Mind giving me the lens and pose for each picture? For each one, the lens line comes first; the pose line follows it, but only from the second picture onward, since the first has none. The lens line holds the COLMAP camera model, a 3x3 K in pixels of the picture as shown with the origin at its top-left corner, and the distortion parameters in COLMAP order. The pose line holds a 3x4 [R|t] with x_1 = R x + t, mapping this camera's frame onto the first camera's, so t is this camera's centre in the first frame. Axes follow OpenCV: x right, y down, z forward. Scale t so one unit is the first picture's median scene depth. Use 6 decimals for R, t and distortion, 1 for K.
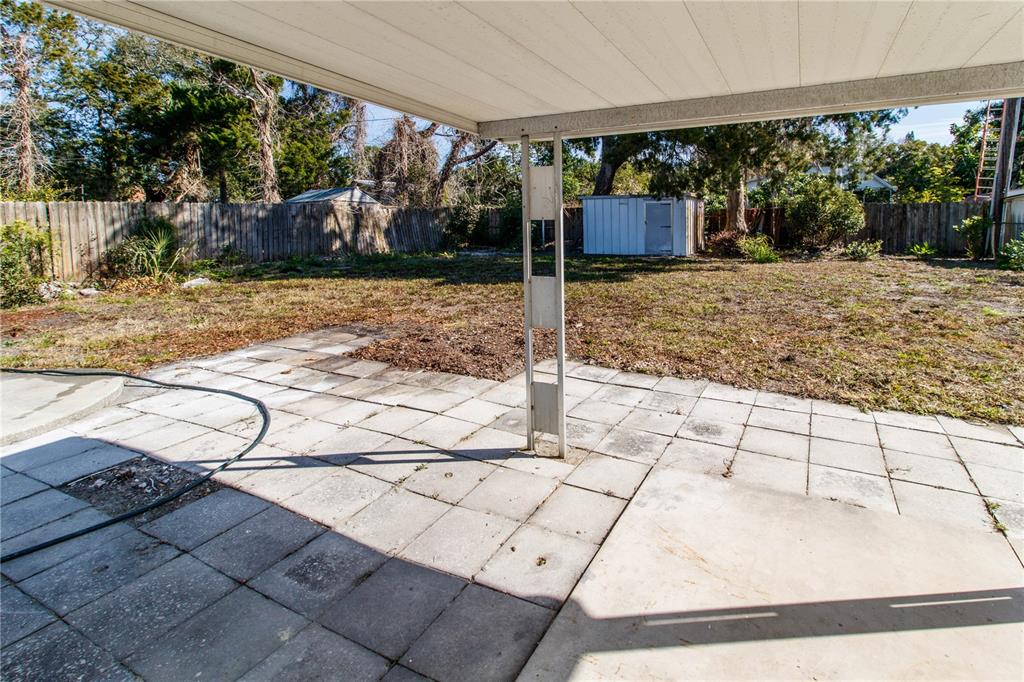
lens RADIAL K [[511.7, 0, 512.5], [0, 511.7, 323.7], [0, 0, 1]] dist [0.001285, 0.000600]
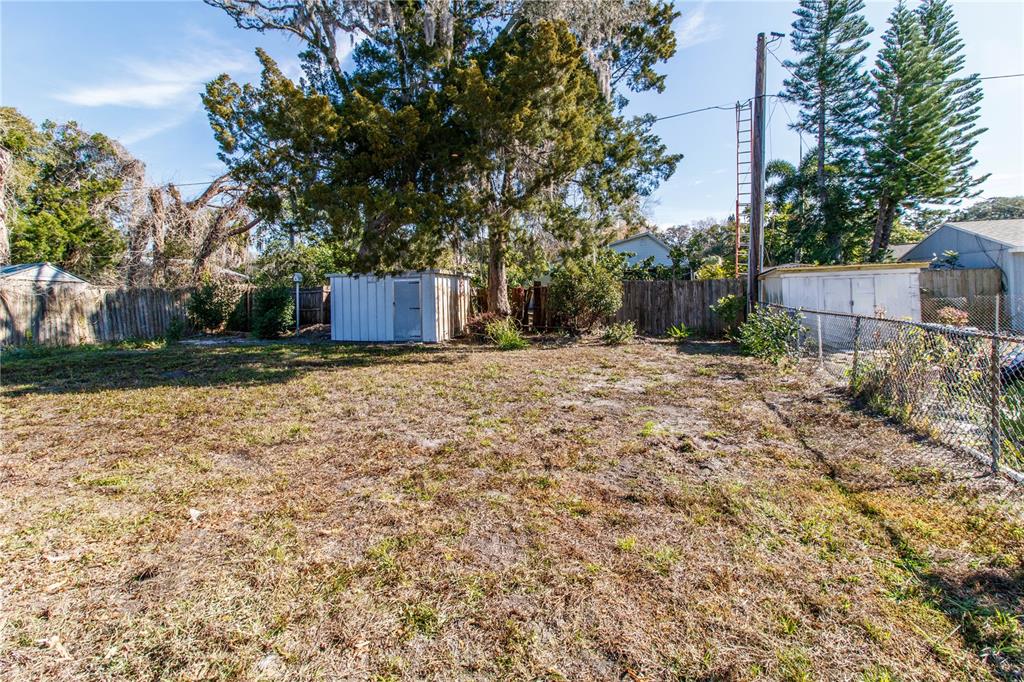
lens RADIAL K [[488.1, 0, 512.0], [0, 488.1, 341.0], [0, 0, 1]] dist [0.001498, 0.000309]
pose [[0.991022, -0.019379, 0.132290, 0.344287], [0.033876, 0.993549, -0.108229, -0.040417], [-0.129339, 0.111739, 0.985285, 0.175421]]
